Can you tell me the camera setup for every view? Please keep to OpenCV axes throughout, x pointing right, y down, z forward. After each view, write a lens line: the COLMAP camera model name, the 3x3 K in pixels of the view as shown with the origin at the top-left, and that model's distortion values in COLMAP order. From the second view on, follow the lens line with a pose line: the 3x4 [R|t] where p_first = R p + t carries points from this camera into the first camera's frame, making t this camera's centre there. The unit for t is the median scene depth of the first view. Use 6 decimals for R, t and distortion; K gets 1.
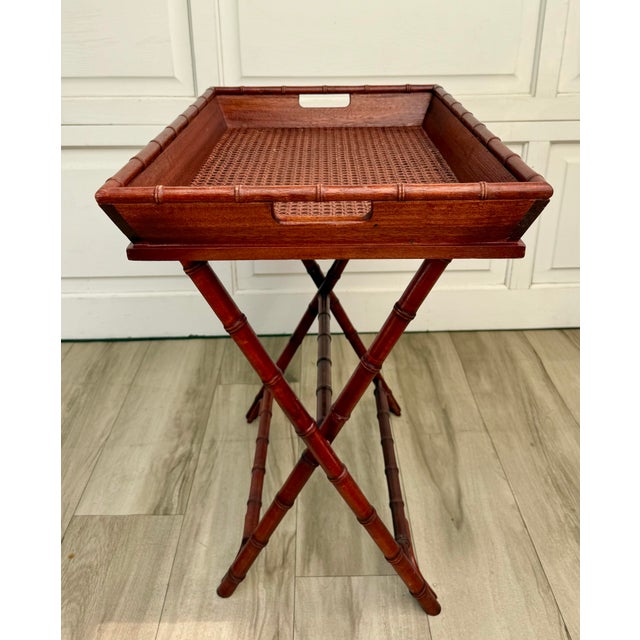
lens RADIAL K [[569.3, 0, 336.5], [0, 569.3, 269.9], [0, 0, 1]] dist [-0.004936, -0.012510]
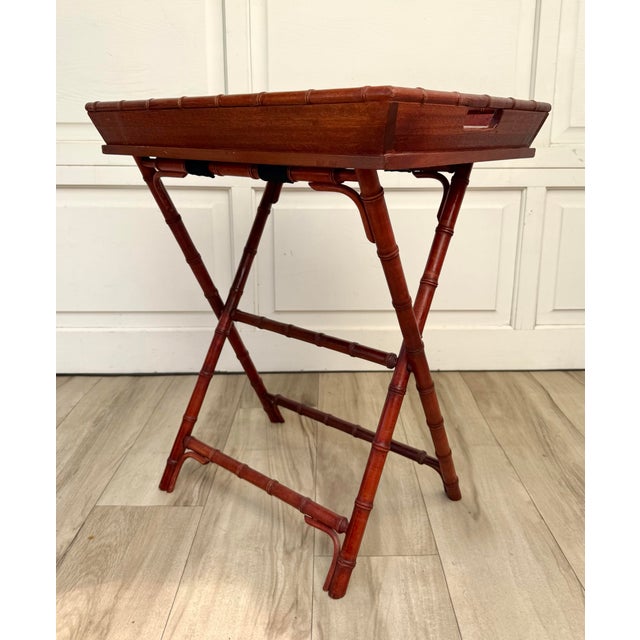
lens RADIAL K [[537.3, 0, 343.8], [0, 537.3, 312.7], [0, 0, 1]] dist [-0.009884, -0.004913]
pose [[0.999976, 0.004508, -0.005244, -0.014521], [-0.005244, 0.988653, -0.150125, 0.216477], [0.004507, 0.150149, 0.988653, 0.003972]]
